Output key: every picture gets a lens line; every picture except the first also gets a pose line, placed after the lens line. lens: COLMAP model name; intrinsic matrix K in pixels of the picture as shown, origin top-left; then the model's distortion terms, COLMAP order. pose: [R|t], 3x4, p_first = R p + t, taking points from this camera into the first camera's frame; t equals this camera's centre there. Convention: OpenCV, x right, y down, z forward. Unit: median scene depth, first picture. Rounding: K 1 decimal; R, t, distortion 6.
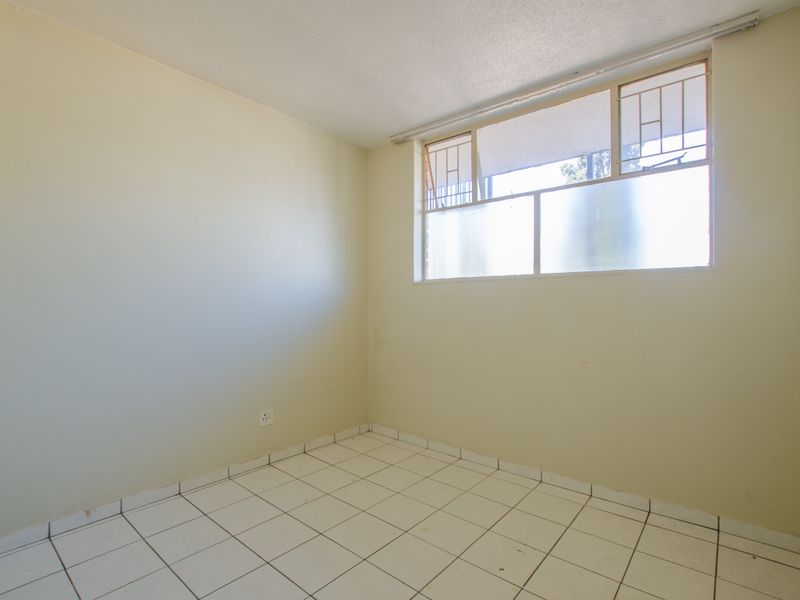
lens RADIAL K [[396.2, 0, 398.5], [0, 396.2, 303.4], [0, 0, 1]] dist [-0.038043, 0.000721]
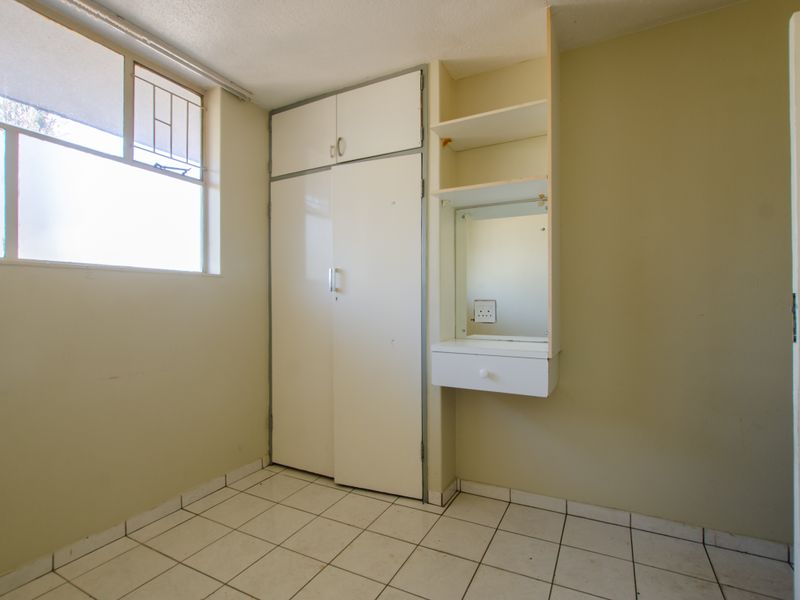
lens RADIAL K [[396.2, 0, 398.5], [0, 396.2, 303.4], [0, 0, 1]] dist [-0.038043, 0.000721]
pose [[-0.237114, 0.000246, 0.971482, -0.457994], [0.003063, 0.999995, 0.000495, -0.000337], [-0.971477, 0.003093, -0.237114, 0.648214]]
